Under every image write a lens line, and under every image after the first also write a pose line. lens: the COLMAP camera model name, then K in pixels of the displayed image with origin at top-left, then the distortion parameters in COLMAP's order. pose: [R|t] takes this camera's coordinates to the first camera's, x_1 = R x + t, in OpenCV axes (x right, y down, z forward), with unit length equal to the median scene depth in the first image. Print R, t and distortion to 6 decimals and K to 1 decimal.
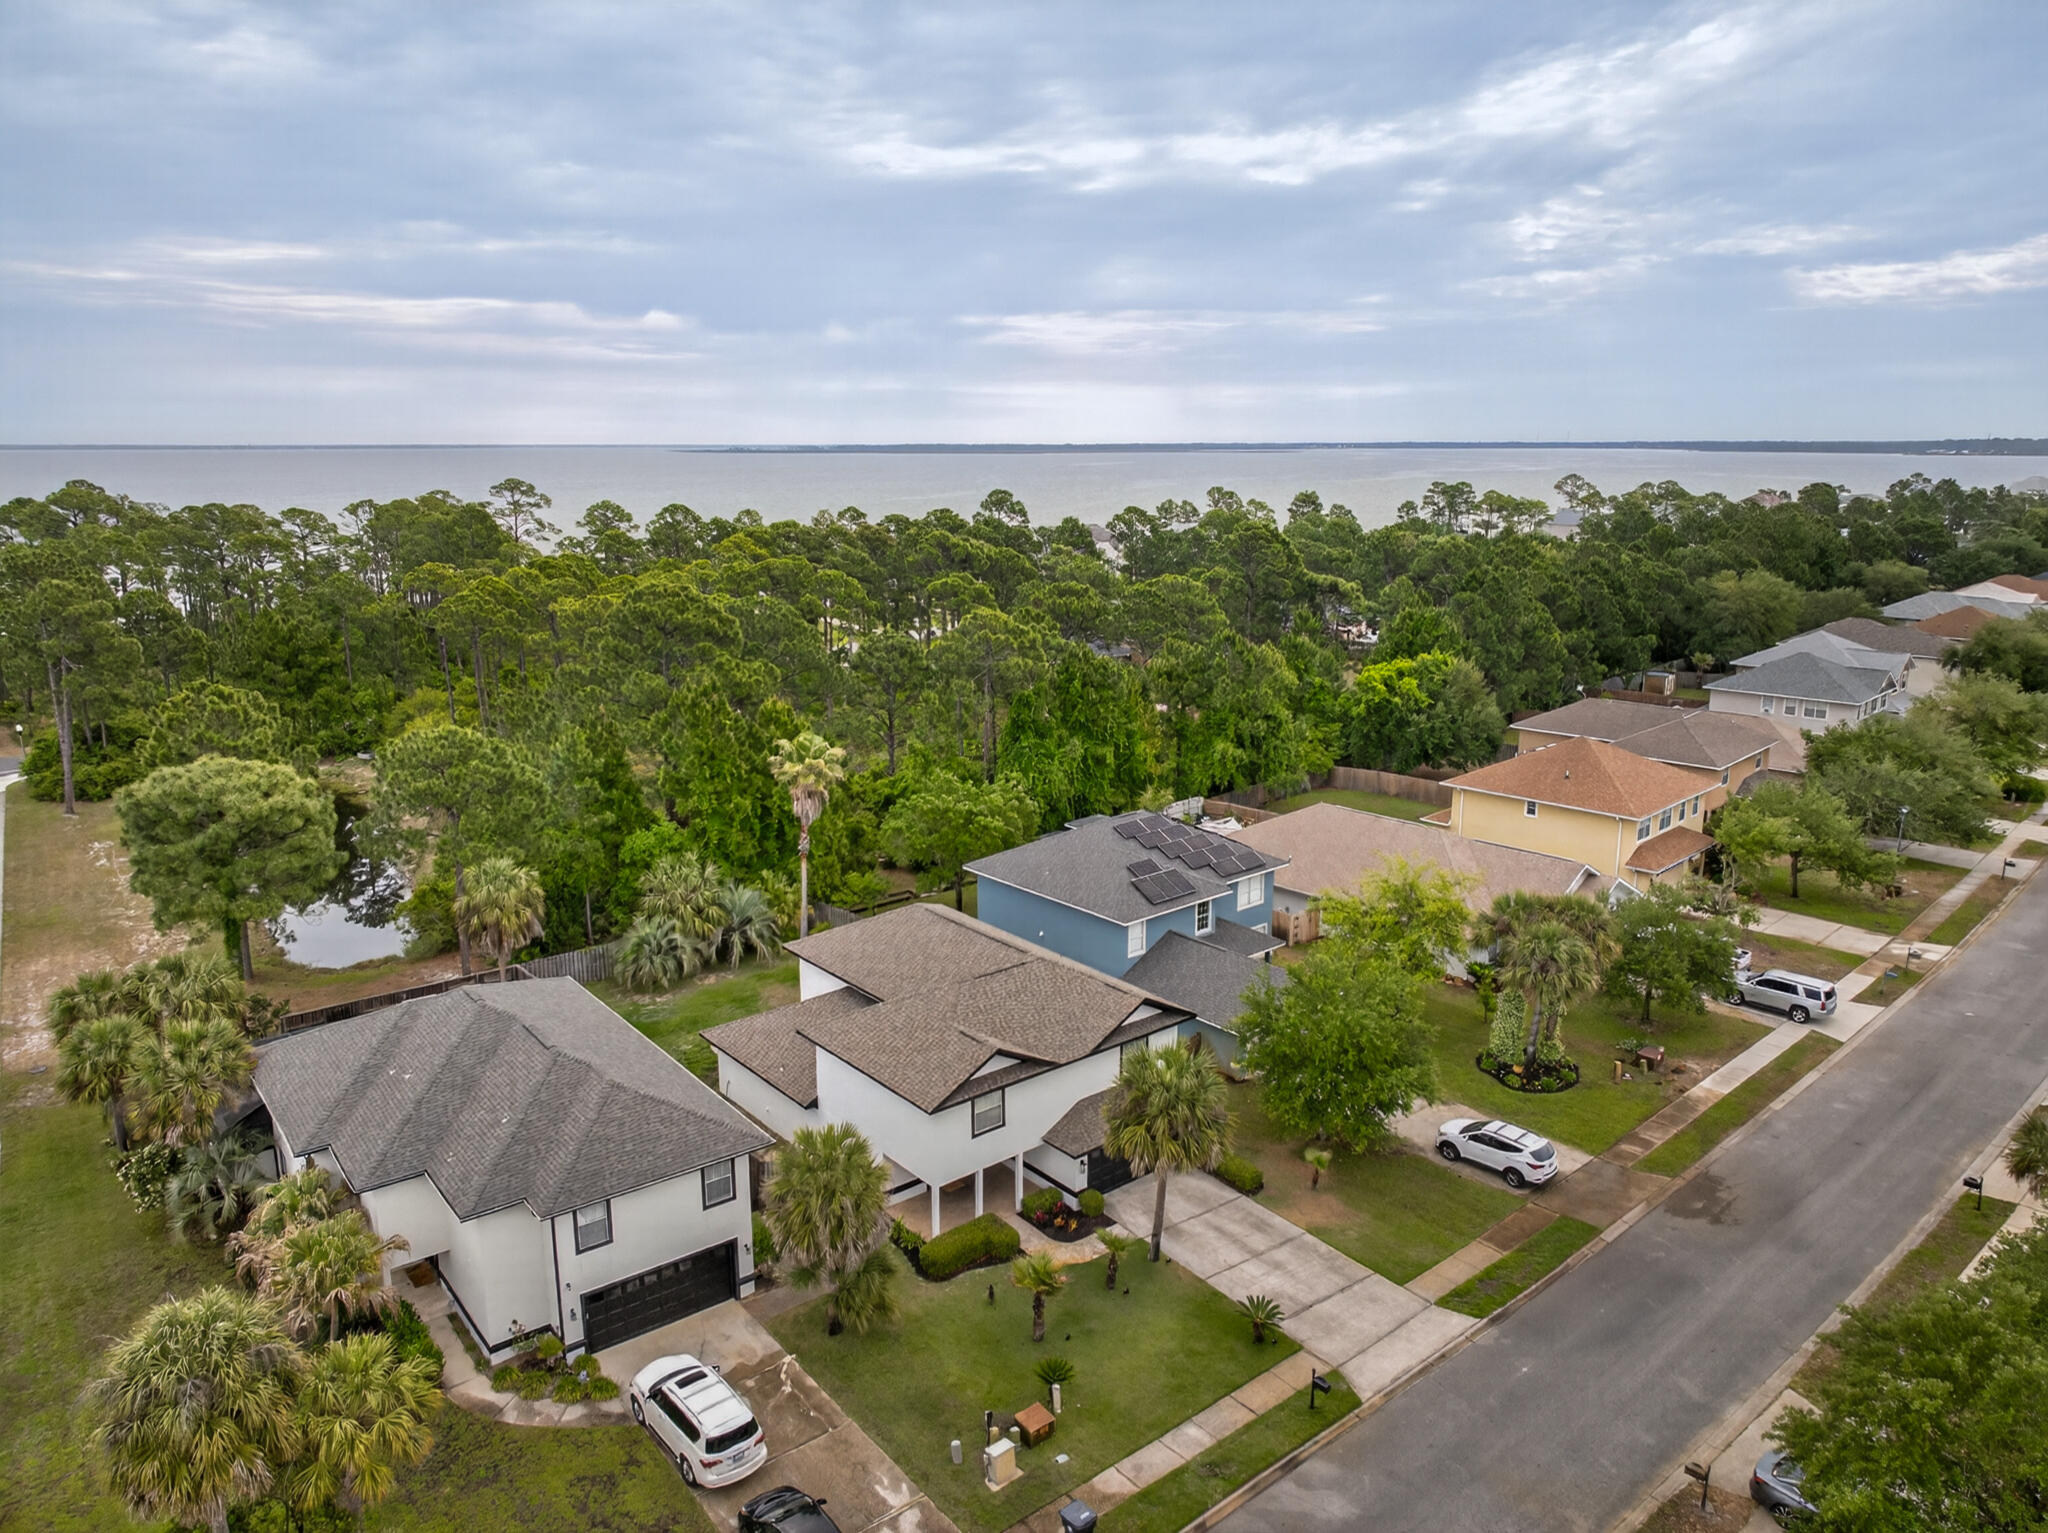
lens RADIAL K [[1397.2, 0, 1024.3], [0, 1397.2, 777.6], [0, 0, 1]] dist [0.000538, -0.003815]
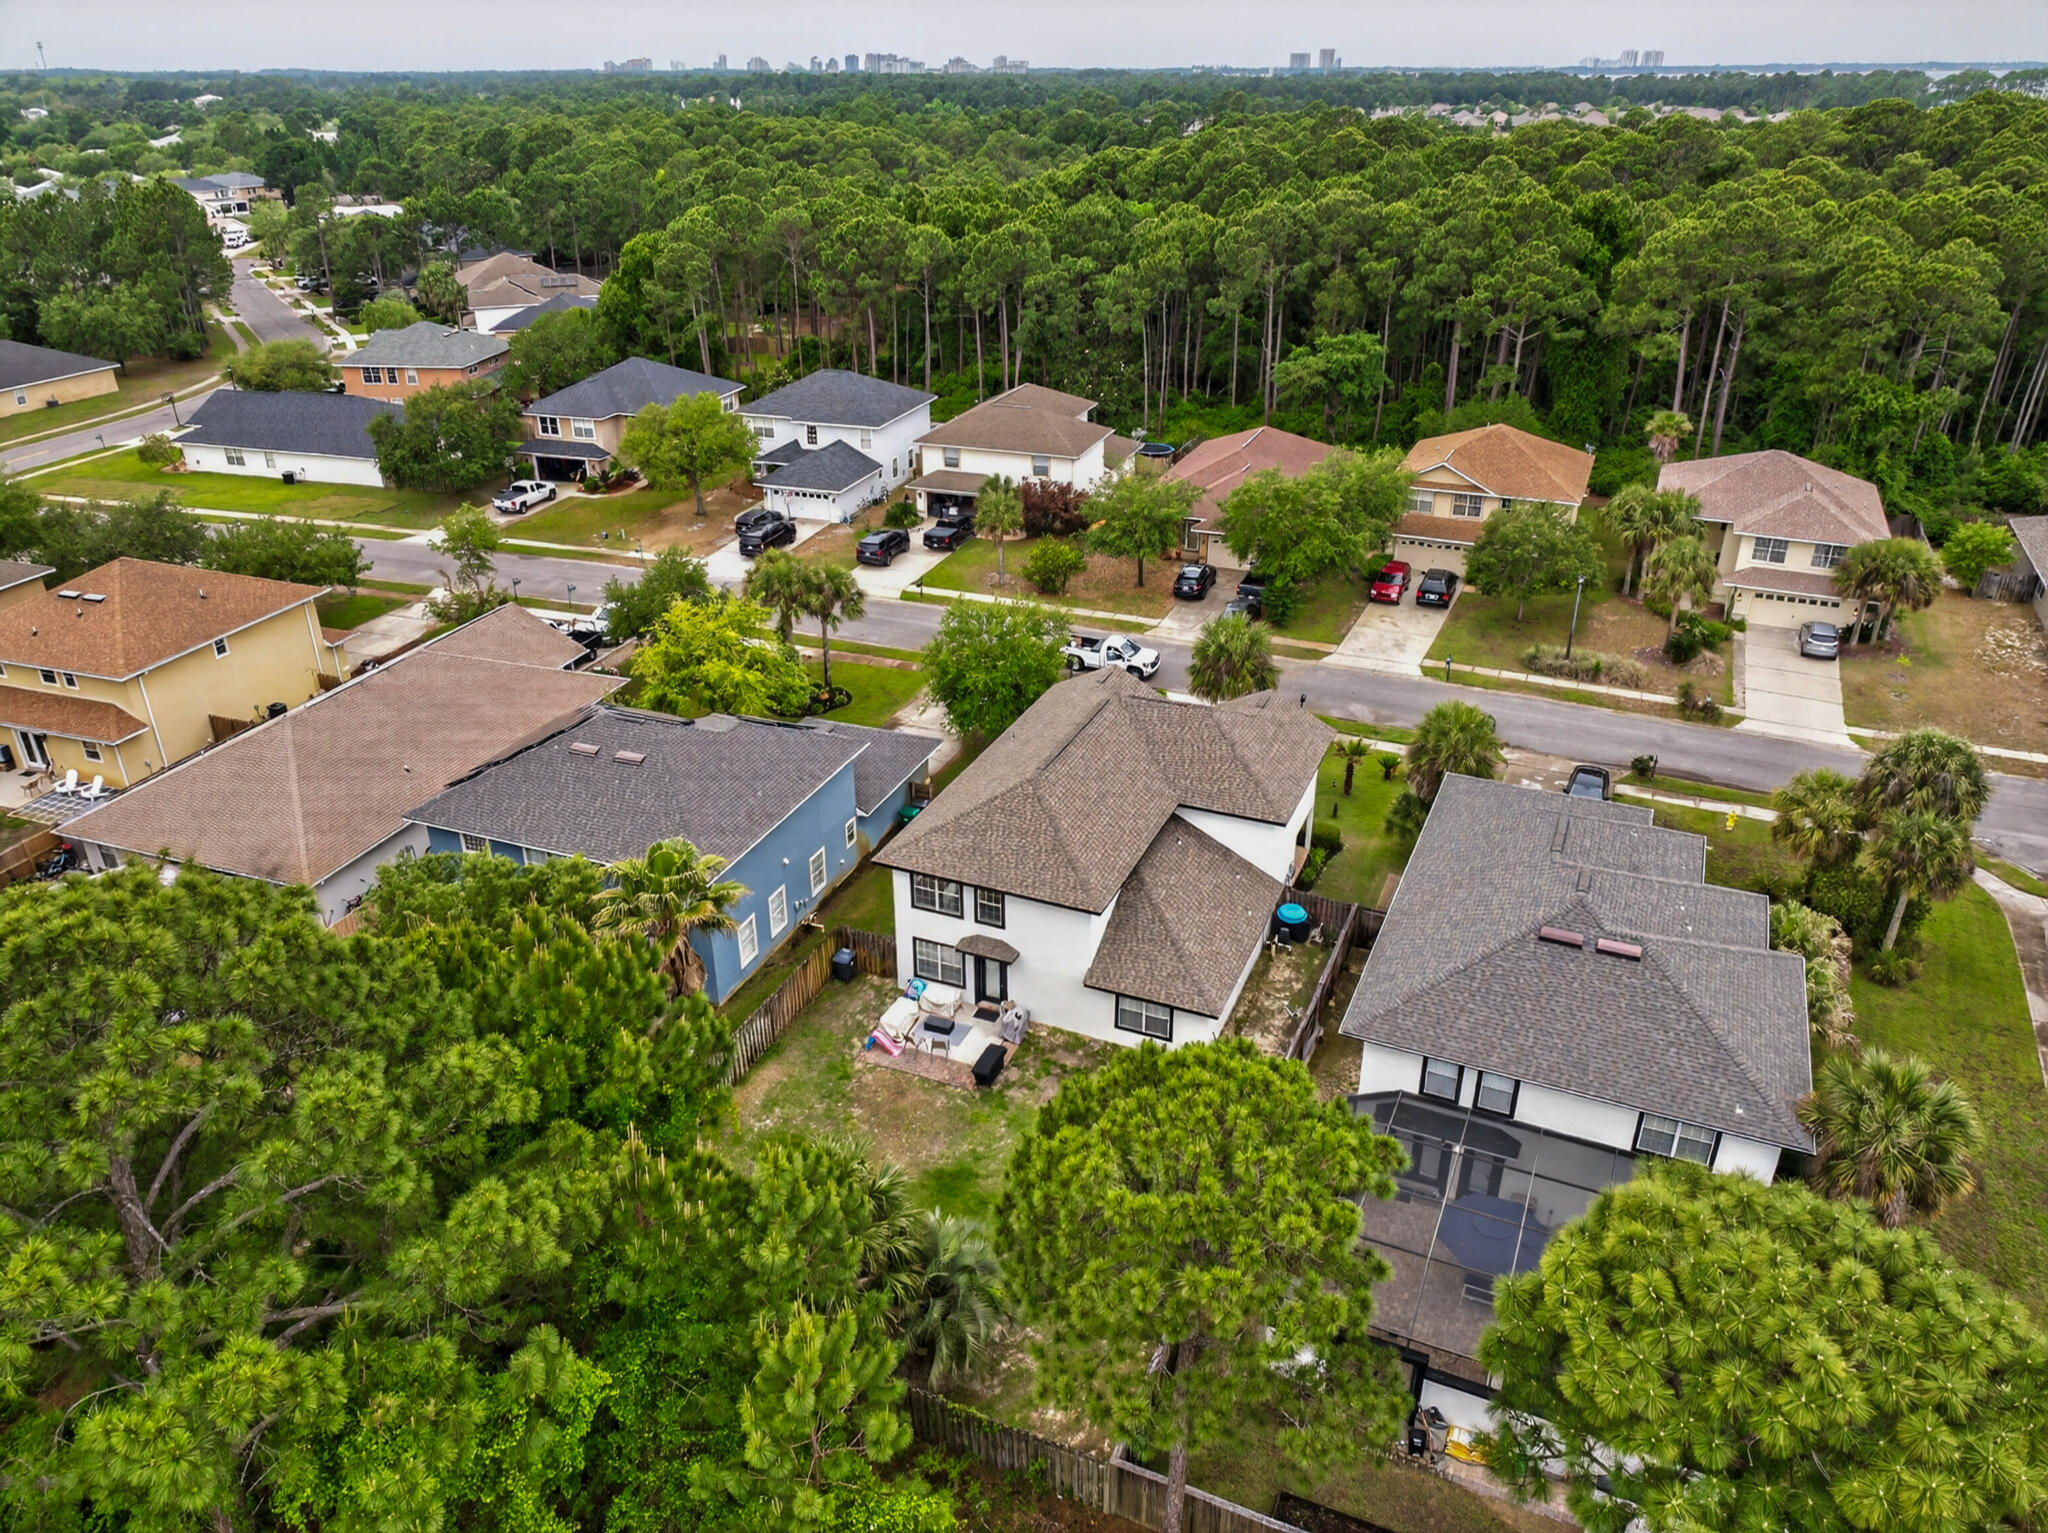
lens RADIAL K [[1397.2, 0, 1035.6], [0, 1397.2, 761.6], [0, 0, 1]] dist [0.000538, -0.003815]
pose [[-0.469885, -0.389129, 0.792330, -0.665058], [0.206539, 0.824212, 0.527273, -0.323155], [-0.858225, 0.411405, -0.306915, 1.146102]]
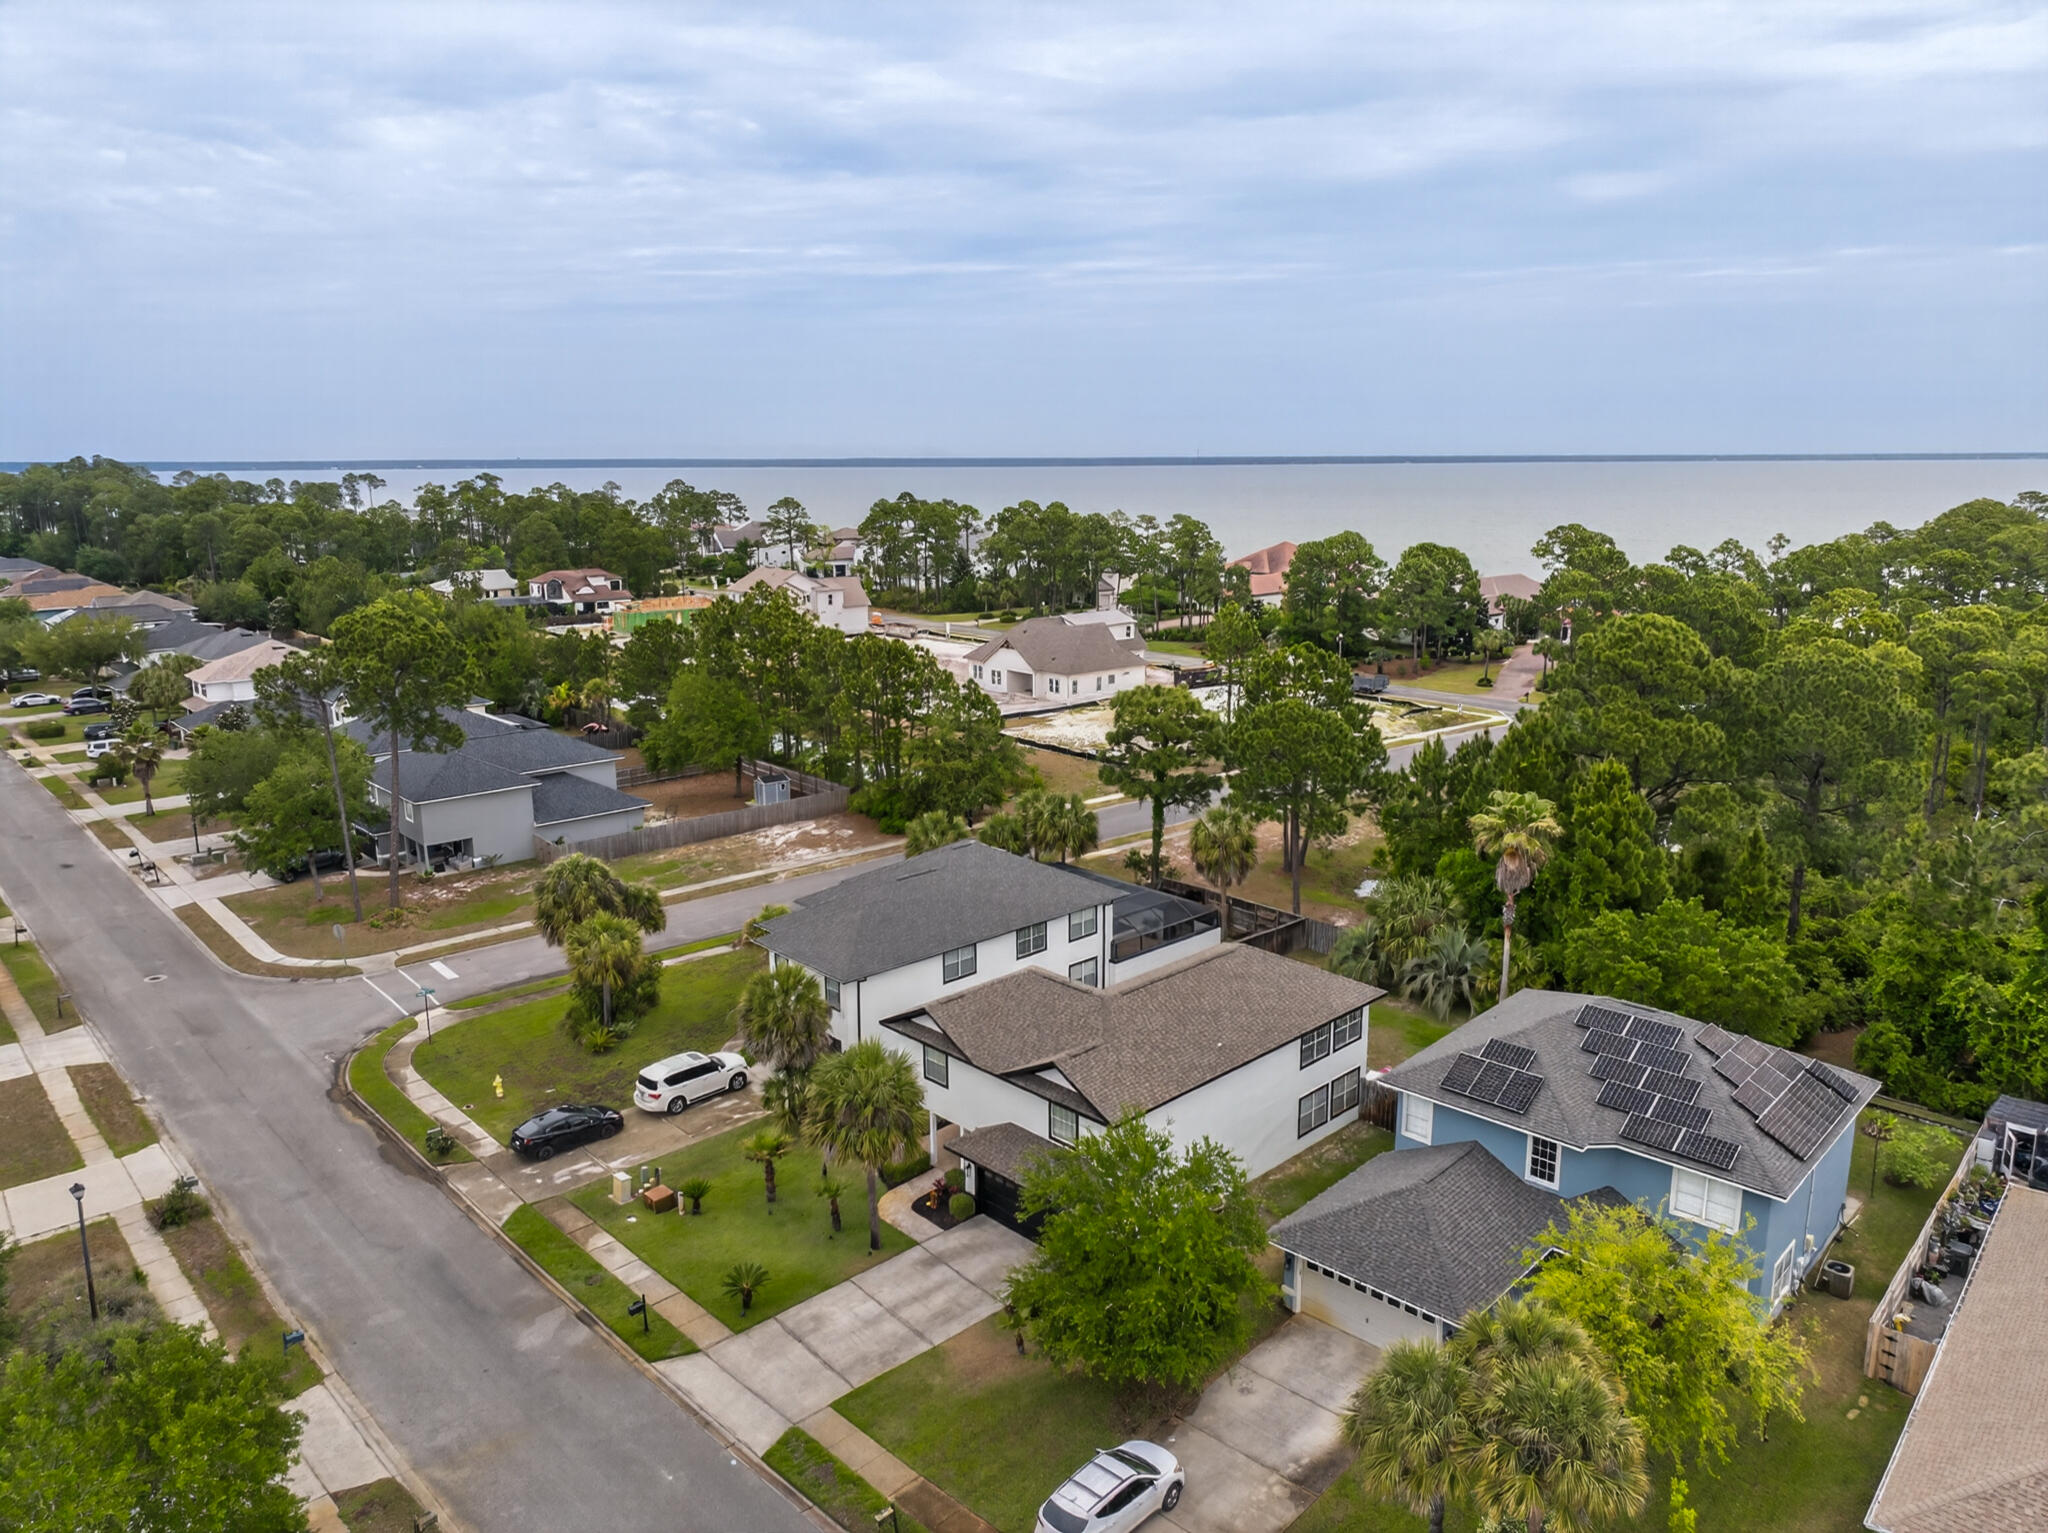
lens RADIAL K [[1397.2, 0, 1027.4], [0, 1397.2, 758.0], [0, 0, 1]] dist [0.000538, -0.003815]
pose [[0.085296, 0.208594, -0.974276, 0.751530], [-0.226718, 0.956251, 0.184887, -0.161343], [0.970218, 0.205116, 0.128857, 0.648243]]
